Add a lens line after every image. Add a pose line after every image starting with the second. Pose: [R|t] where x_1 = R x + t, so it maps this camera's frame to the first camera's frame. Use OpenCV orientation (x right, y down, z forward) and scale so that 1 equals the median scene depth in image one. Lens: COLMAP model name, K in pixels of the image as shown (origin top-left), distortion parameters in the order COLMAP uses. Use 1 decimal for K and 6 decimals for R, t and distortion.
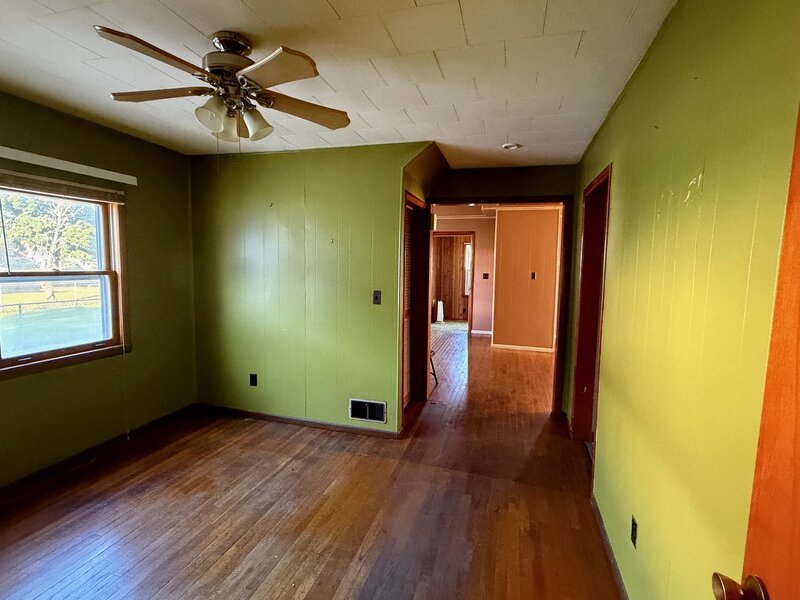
lens RADIAL K [[394.1, 0, 399.4], [0, 394.1, 299.4], [0, 0, 1]] dist [0.000541, 0.000017]
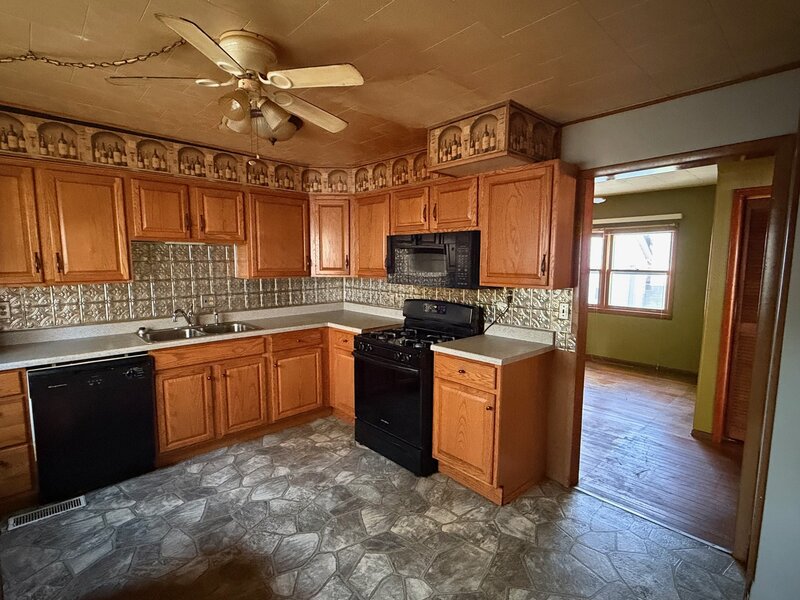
lens RADIAL K [[395.3, 0, 400.0], [0, 395.3, 300.0], [0, 0, 1]] dist [0.000120, -0.000421]
pose [[-0.508549, 0.066970, -0.858425, 1.388335], [-0.091786, 0.987073, 0.131382, -0.066902], [0.856127, 0.145606, -0.495828, 0.890836]]
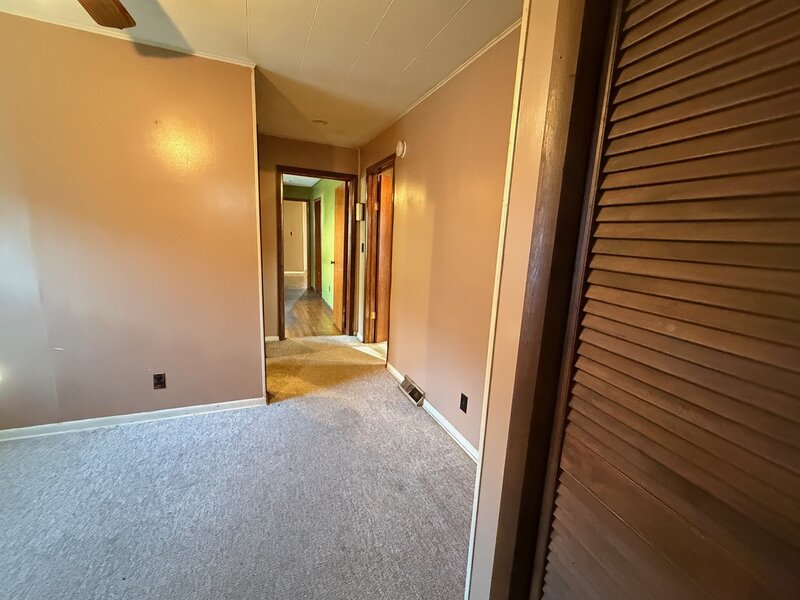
lens RADIAL K [[320.1, 0, 399.1], [0, 320.1, 298.5], [0, 0, 1]] dist [-0.000616, 0.000027]
pose [[0.776636, -0.100407, 0.621896, -0.579338], [0.028174, 0.991764, 0.124939, 0.154577], [-0.629319, -0.079511, 0.773069, -1.267121]]
